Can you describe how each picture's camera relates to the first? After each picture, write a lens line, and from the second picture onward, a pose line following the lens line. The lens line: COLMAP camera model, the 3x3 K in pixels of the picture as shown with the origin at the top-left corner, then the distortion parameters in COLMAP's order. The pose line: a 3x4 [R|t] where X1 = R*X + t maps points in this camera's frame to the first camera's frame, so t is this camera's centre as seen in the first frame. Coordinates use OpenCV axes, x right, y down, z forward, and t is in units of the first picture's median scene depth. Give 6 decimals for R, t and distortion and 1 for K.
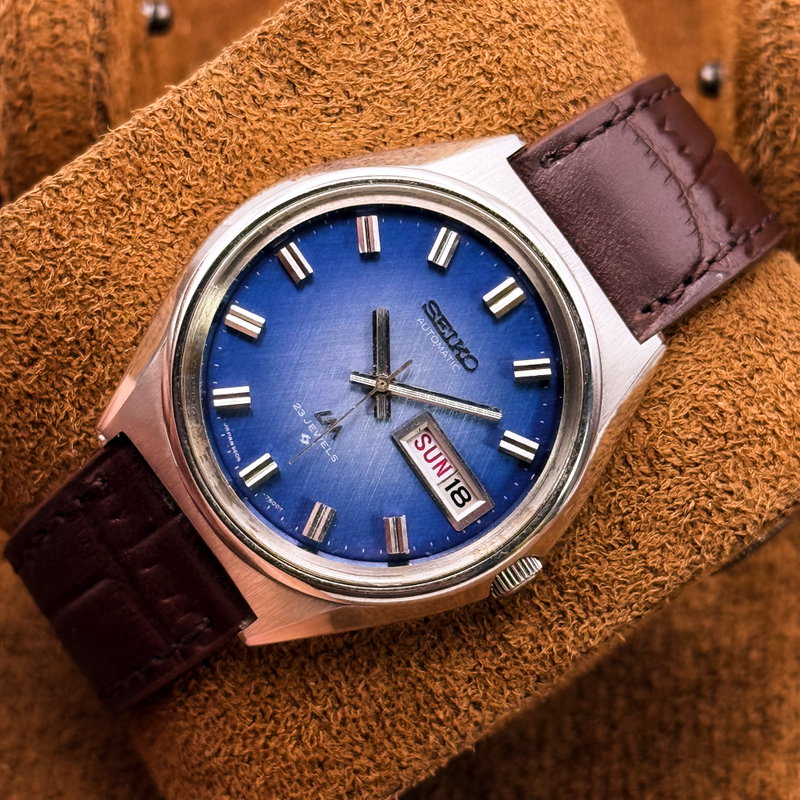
lens RADIAL K [[3008.8, 0, 400.0], [0, 3008.8, 400.0], [0, 0, 1]] dist [-0.017369, 4.472448]
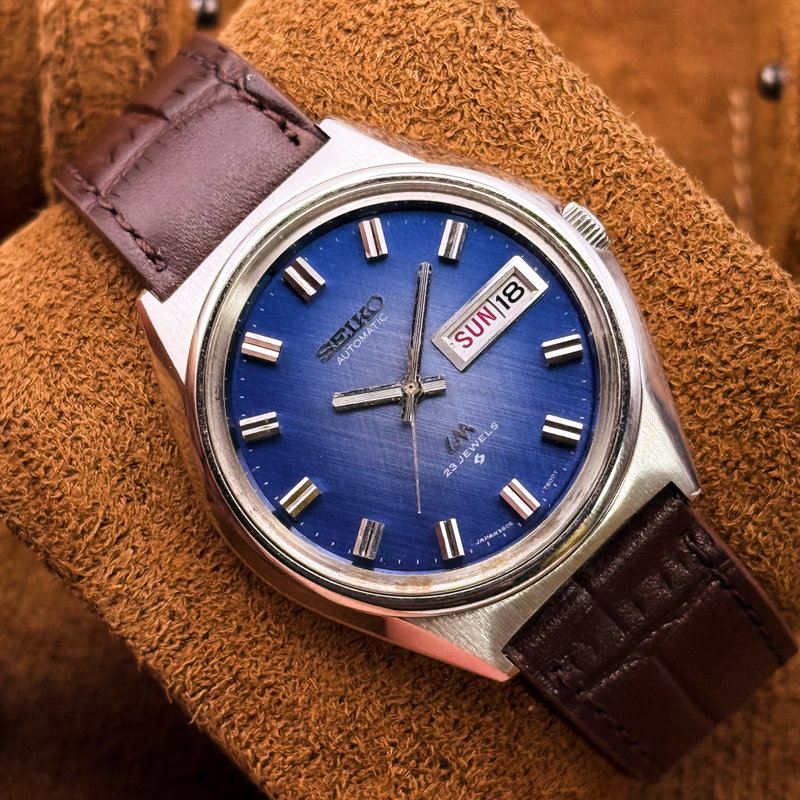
lens RADIAL K [[3008.8, 0, 400.0], [0, 3008.8, 400.0], [0, 0, 1]] dist [-0.017369, 4.472448]
pose [[-0.151456, -0.983826, 0.095638, -0.099121], [0.988229, -0.152818, -0.007040, -0.002360], [0.021541, 0.093446, 0.995391, 0.038320]]
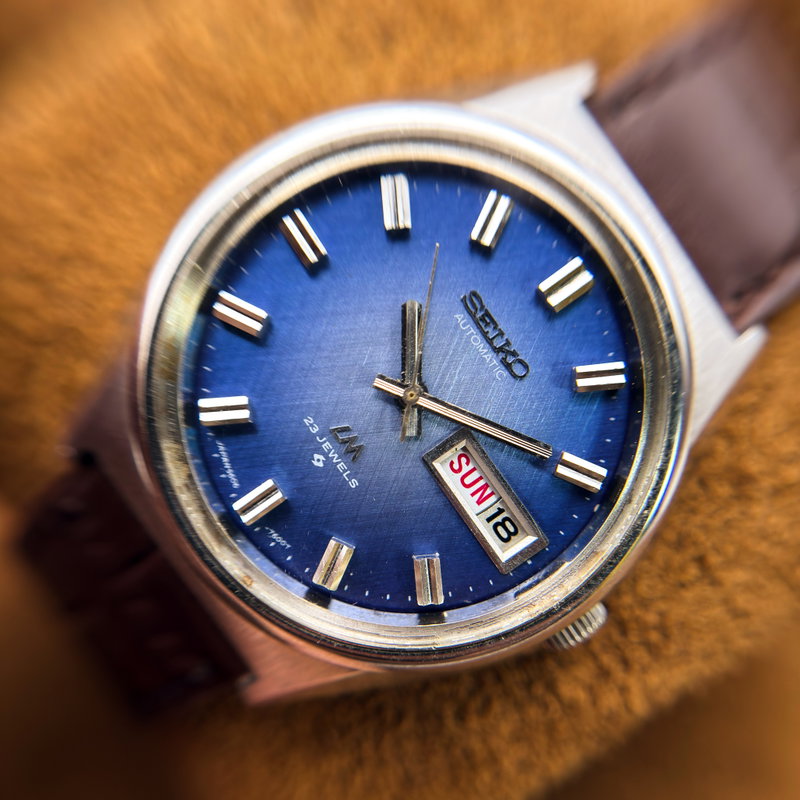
lens RADIAL K [[893.4, 0, 403.5], [0, 893.4, 428.0], [0, 0, 1]] dist [0.652805, -0.016990]
pose [[0.999991, 0.004190, 0.000108, -0.008002], [-0.004188, 0.997562, 0.069661, -0.013005], [0.000184, -0.069661, 0.997571, 0.736337]]
